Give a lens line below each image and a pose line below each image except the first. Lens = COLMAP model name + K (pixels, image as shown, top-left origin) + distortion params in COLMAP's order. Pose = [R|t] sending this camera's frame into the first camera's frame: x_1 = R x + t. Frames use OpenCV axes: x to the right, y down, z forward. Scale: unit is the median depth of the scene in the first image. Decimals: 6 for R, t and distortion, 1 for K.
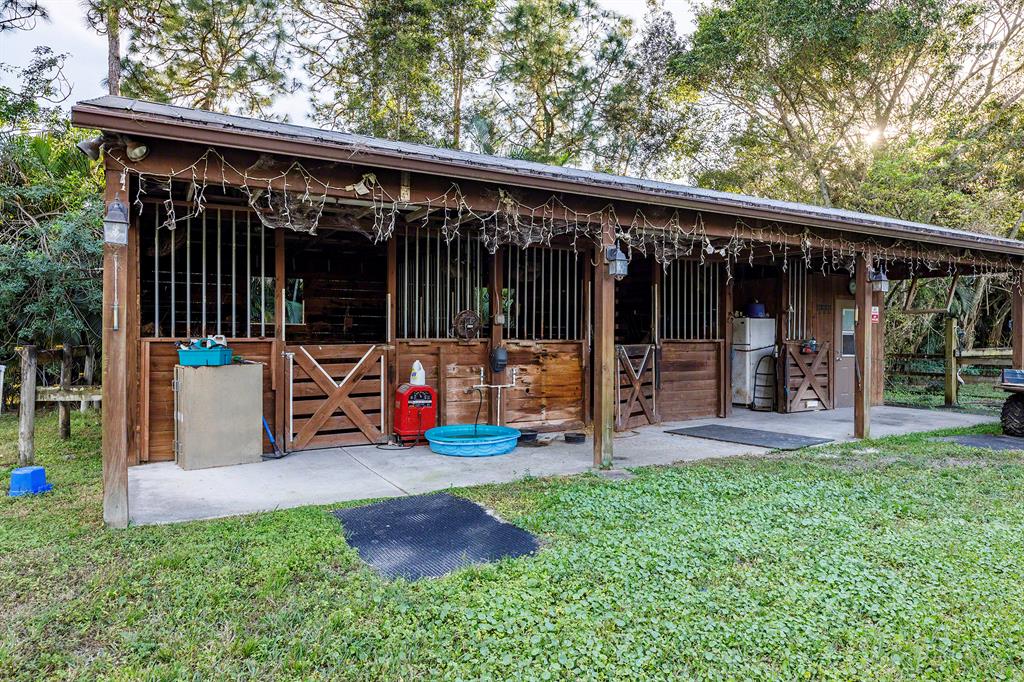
lens RADIAL K [[659.2, 0, 519.2], [0, 659.2, 340.7], [0, 0, 1]] dist [-0.009748, 0.015793]
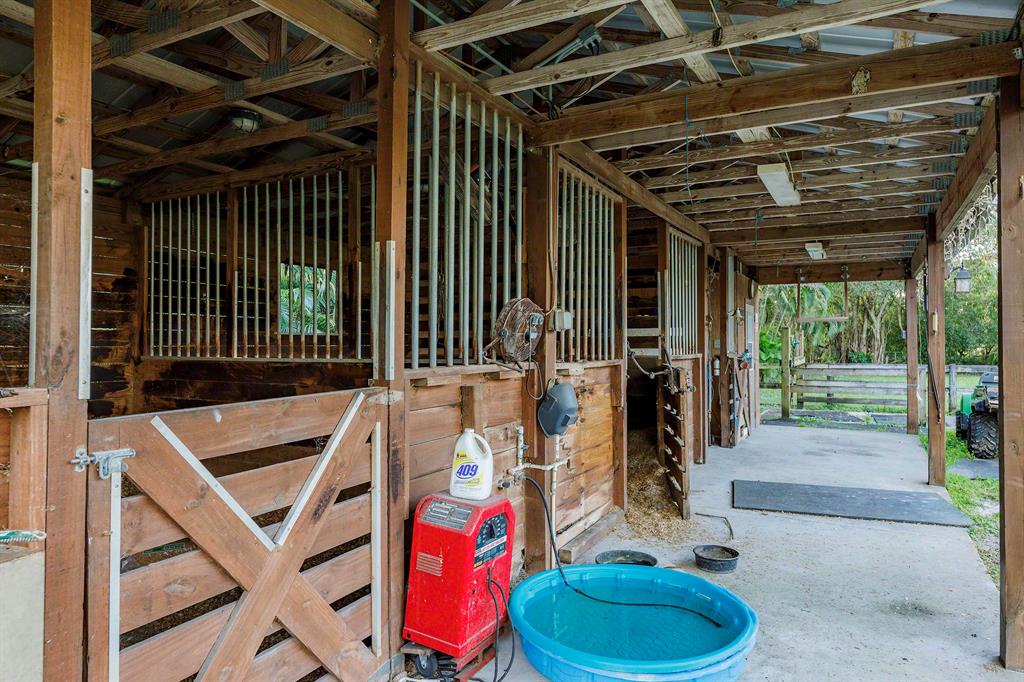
lens RADIAL K [[659.2, 0, 503.9], [0, 659.2, 338.8], [0, 0, 1]] dist [-0.009748, 0.015793]
pose [[0.851946, 0.000811, 0.523629, -0.303174], [0.004842, 0.999944, -0.009426, -0.015290], [-0.523608, 0.010566, 0.851894, 0.627747]]
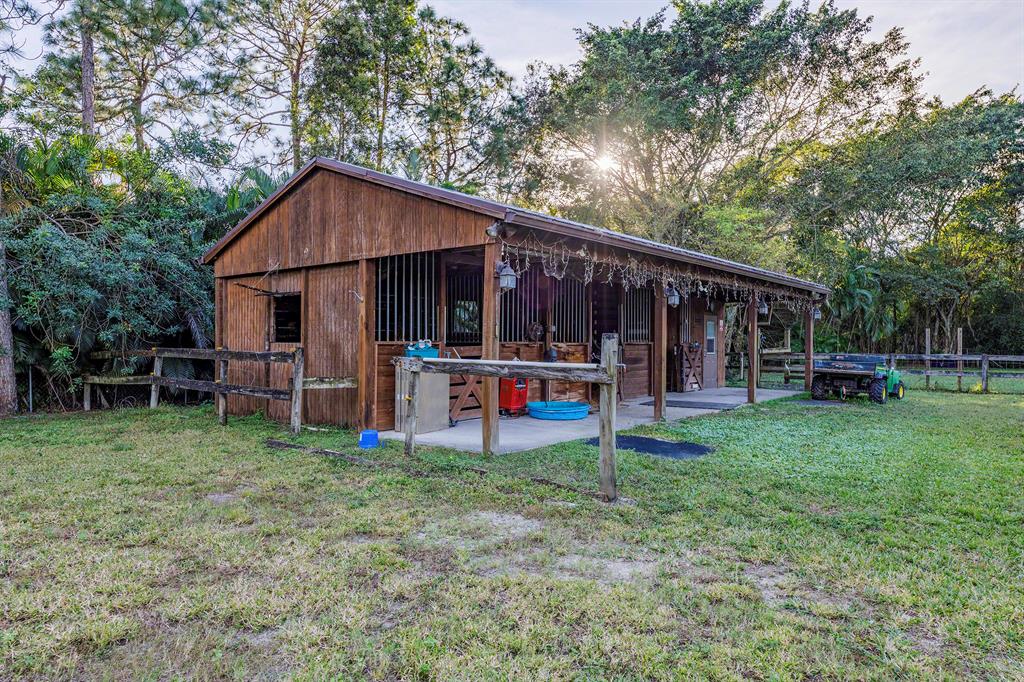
lens RADIAL K [[659.2, 0, 520.7], [0, 659.2, 341.0], [0, 0, 1]] dist [-0.009748, 0.015793]
pose [[0.929643, 0.001328, 0.368458, -0.620420], [-0.000548, 0.999997, -0.002221, -0.002187], [-0.368460, 0.001863, 0.929642, -0.308819]]
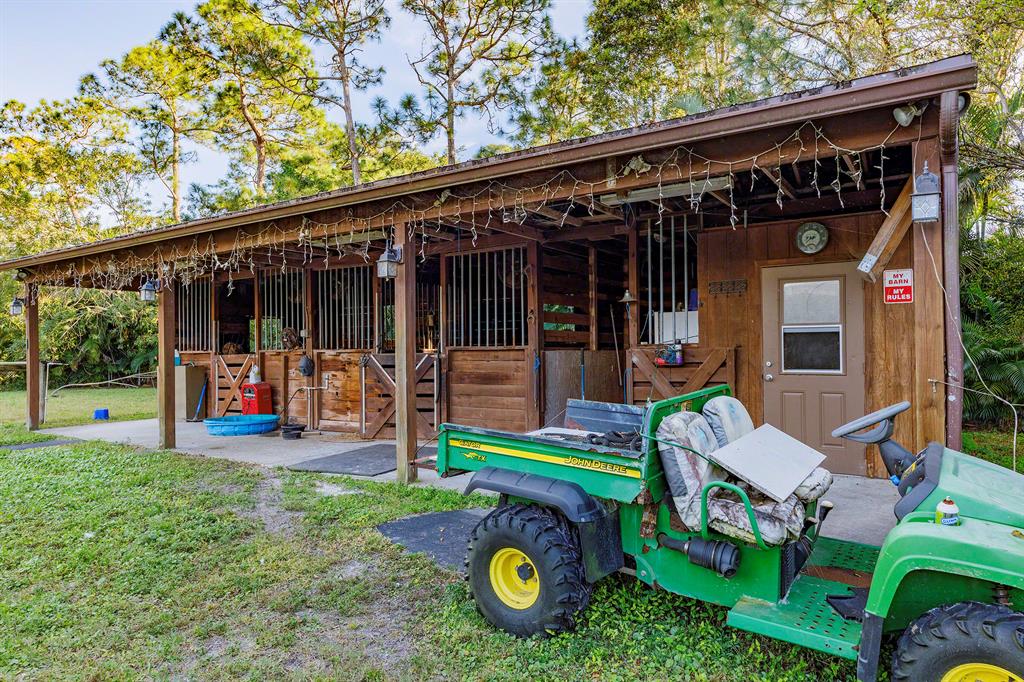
lens RADIAL K [[659.2, 0, 517.2], [0, 659.2, 347.7], [0, 0, 1]] dist [-0.009748, 0.015793]
pose [[0.455449, -0.007614, -0.890229, 1.229656], [0.013083, 0.999913, -0.001859, 0.001854], [0.890166, -0.010800, 0.455509, 0.794325]]
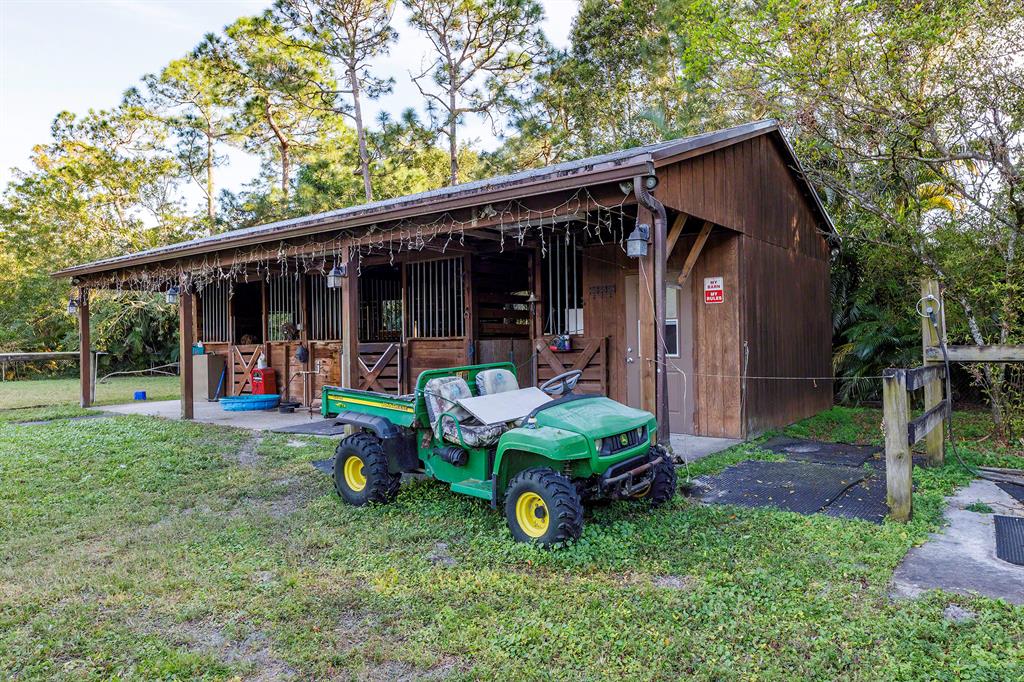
lens RADIAL K [[659.2, 0, 508.6], [0, 659.2, 336.7], [0, 0, 1]] dist [-0.009748, 0.015793]
pose [[0.400905, -0.009938, -0.916066, 1.502302], [0.019417, 0.999809, -0.002349, 0.002254], [0.915914, -0.016845, 0.401021, 0.835553]]
